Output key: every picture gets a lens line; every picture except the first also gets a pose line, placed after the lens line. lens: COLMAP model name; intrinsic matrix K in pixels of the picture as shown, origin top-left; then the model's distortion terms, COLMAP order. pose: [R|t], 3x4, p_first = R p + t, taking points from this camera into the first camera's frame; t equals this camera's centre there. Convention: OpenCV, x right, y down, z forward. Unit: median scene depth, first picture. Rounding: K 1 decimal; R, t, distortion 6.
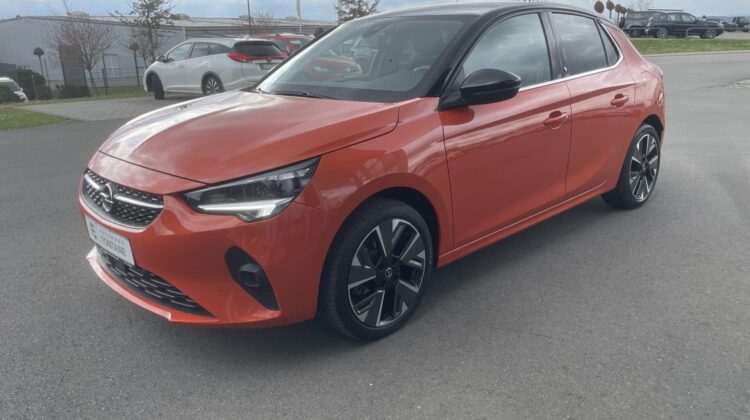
lens RADIAL K [[572.8, 0, 375.0], [0, 572.8, 210.0], [0, 0, 1]] dist [0.081346, -0.124098]
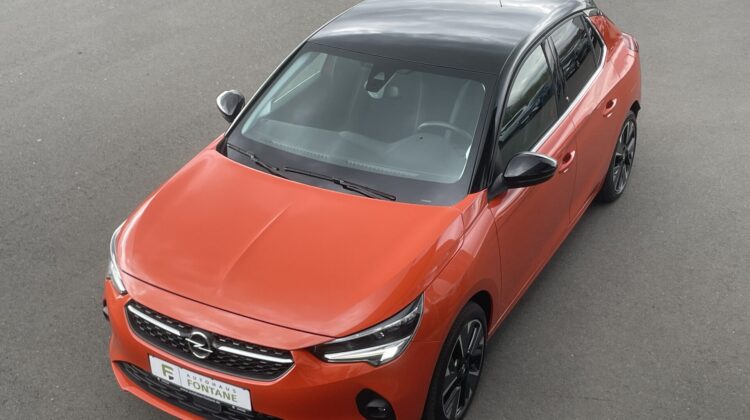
lens RADIAL K [[991.2, 0, 375.0], [0, 991.2, 210.0], [0, 0, 1]] dist [0.082129, -0.047132]
pose [[0.952869, -0.120171, 0.278567, -0.619797], [0.065236, 0.977886, 0.198704, -0.565602], [-0.296285, -0.171166, 0.939637, -0.652532]]
